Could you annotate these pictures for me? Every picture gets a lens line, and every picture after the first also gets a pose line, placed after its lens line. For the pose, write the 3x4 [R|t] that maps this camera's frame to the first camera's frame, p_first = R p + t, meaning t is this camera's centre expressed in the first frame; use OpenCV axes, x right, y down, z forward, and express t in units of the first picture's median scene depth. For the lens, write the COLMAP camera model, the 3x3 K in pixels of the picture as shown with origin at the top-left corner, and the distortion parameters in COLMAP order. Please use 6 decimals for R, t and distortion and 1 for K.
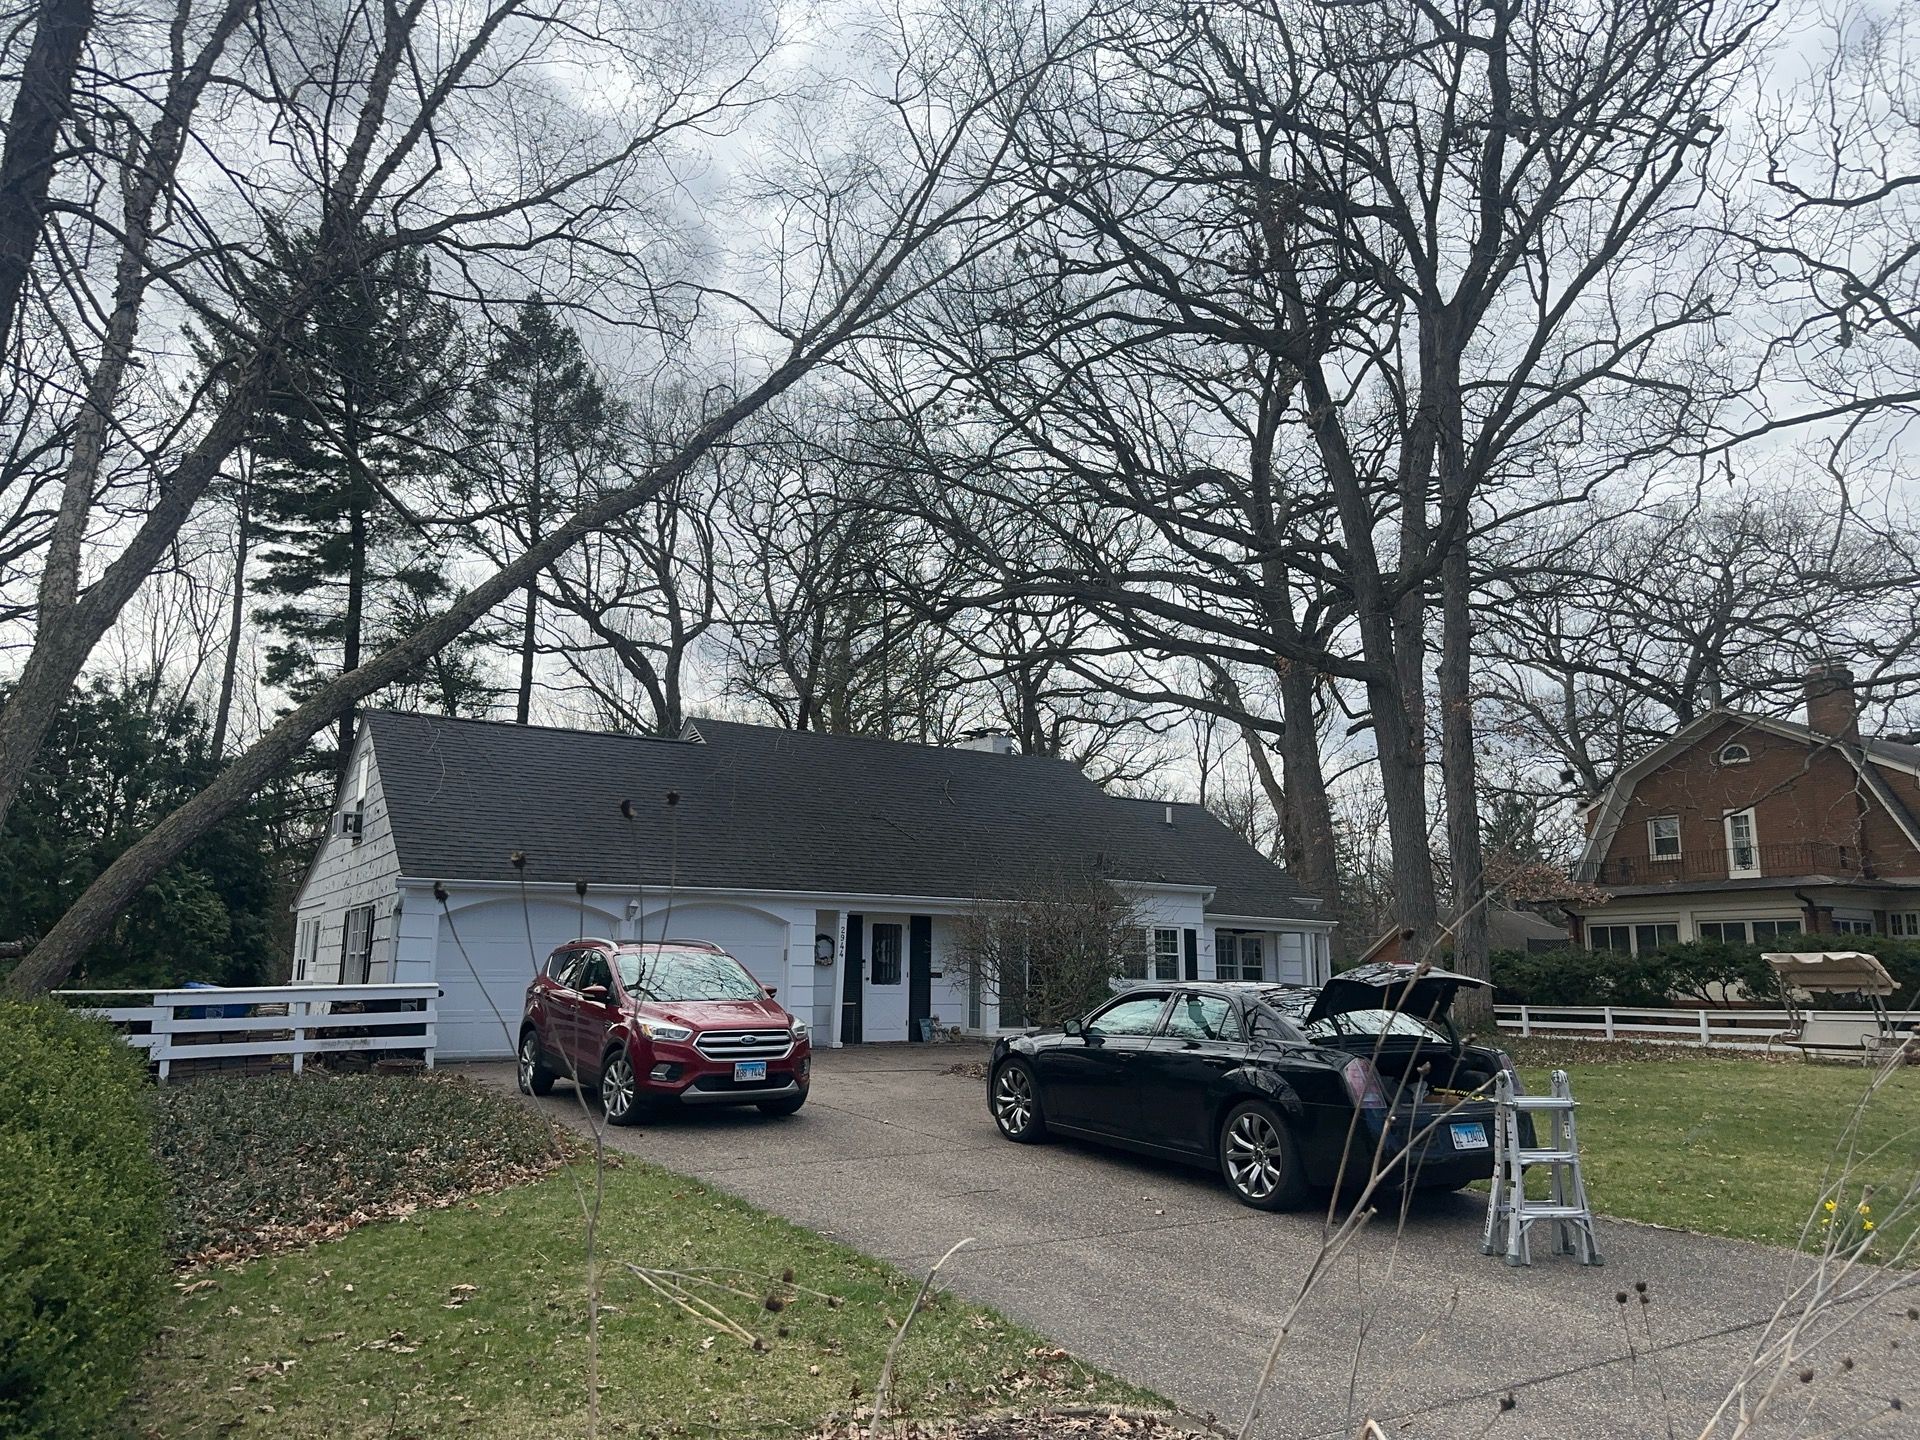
lens RADIAL K [[1315.7, 0, 954.6], [0, 1315.7, 717.6], [0, 0, 1]] dist [0.115887, -0.149576]
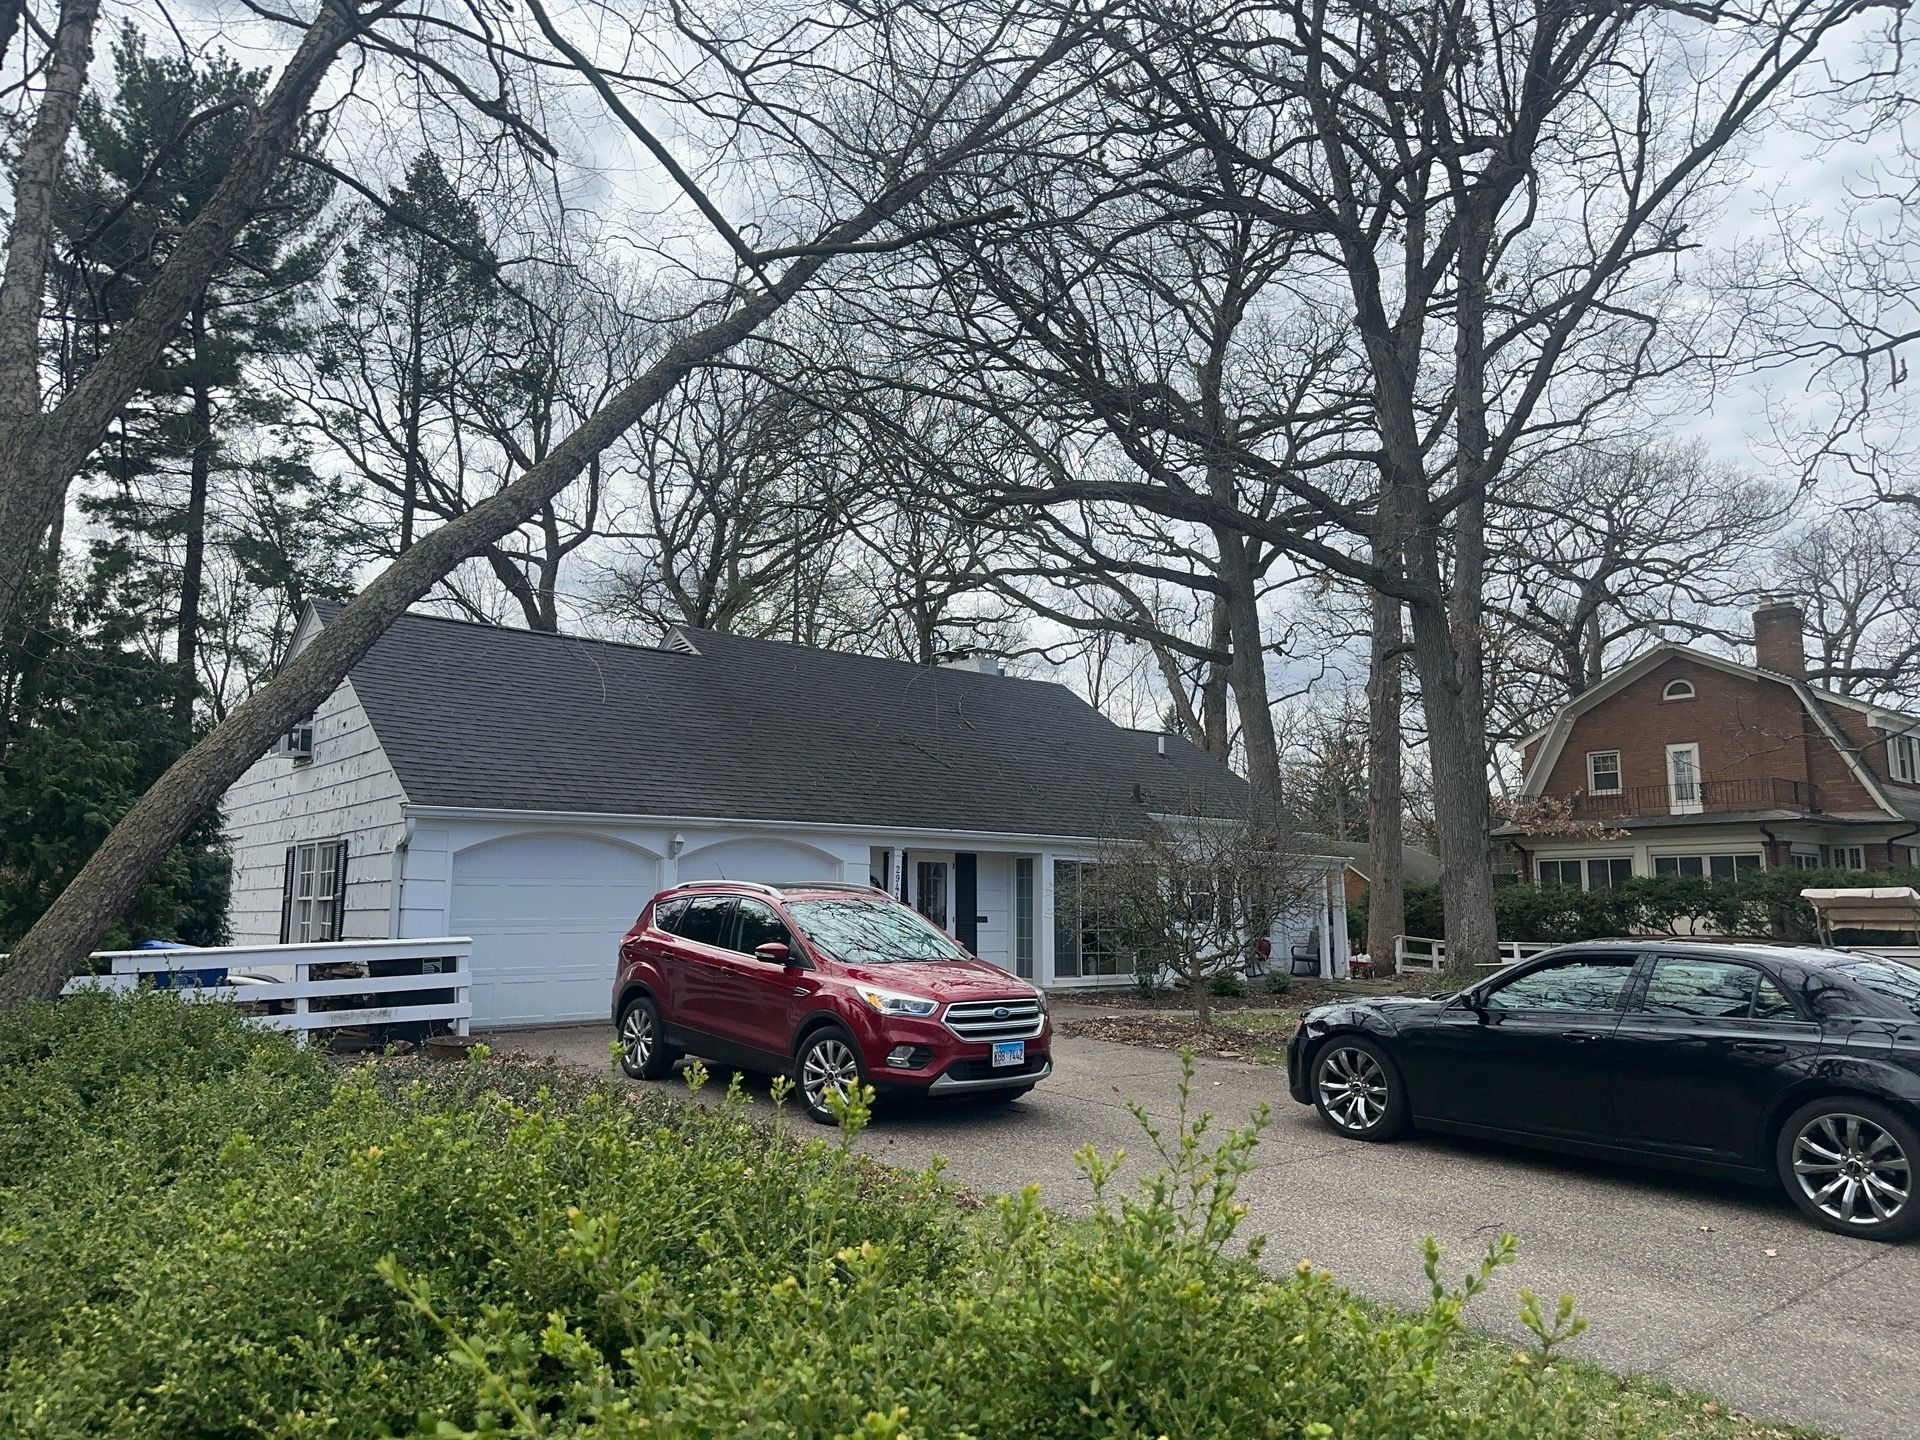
lens RADIAL K [[1315.7, 0, 954.6], [0, 1315.7, 717.6], [0, 0, 1]] dist [0.115887, -0.149576]
pose [[0.990682, 0.012485, 0.135620, -0.149763], [-0.018943, 0.998742, 0.046433, 0.018232], [-0.134870, -0.048570, 0.989672, 0.127891]]
